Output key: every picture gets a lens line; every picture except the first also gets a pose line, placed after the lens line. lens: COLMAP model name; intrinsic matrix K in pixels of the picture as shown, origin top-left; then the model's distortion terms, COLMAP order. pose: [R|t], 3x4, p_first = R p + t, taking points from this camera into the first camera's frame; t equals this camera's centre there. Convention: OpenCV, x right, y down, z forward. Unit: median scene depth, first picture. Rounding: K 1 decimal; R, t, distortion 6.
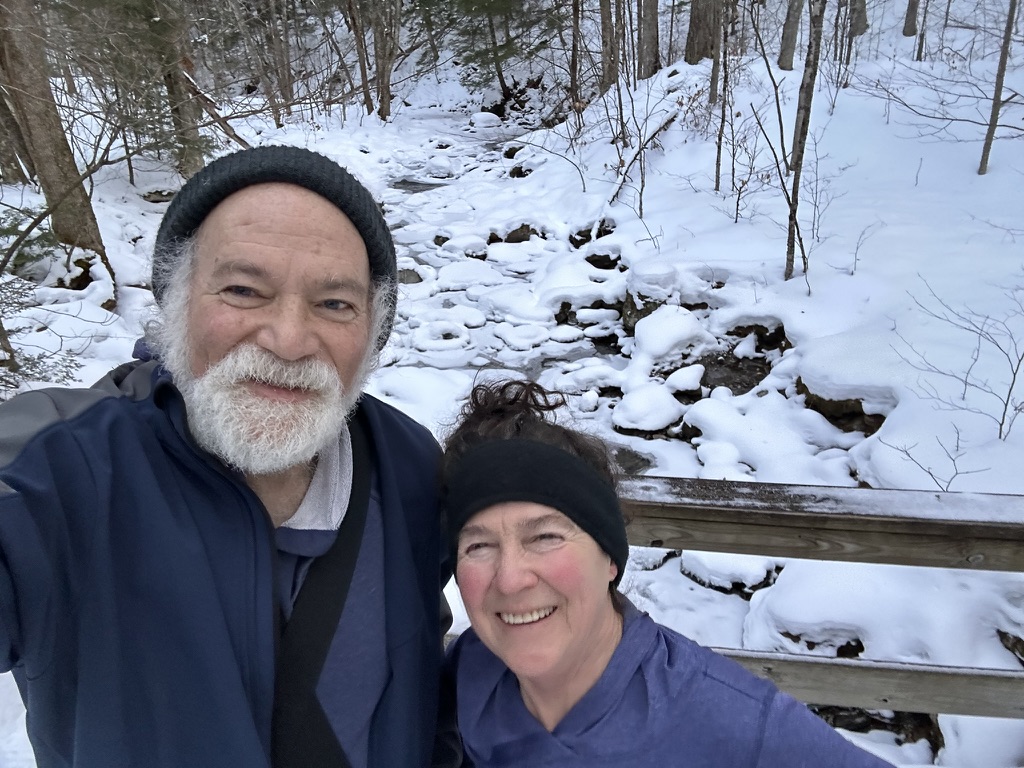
lens RADIAL K [[710.4, 0, 504.3], [0, 710.4, 384.2], [0, 0, 1]] dist [0.084389, -0.095201]
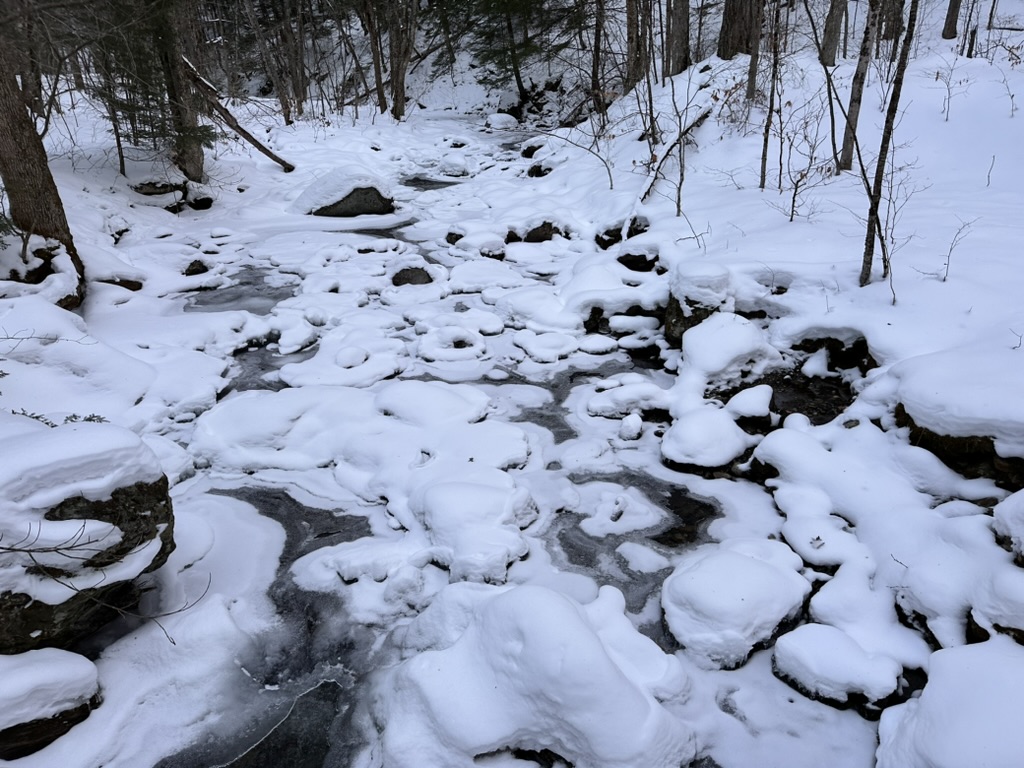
lens RADIAL K [[698.4, 0, 512.3], [0, 698.4, 360.2], [0, 0, 1]] dist [0.098077, -0.127980]
pose [[0.999830, 0.018403, -0.000562, -0.011317], [-0.018410, 0.998913, -0.042833, -0.009580], [-0.000227, 0.042836, 0.999082, 0.113919]]
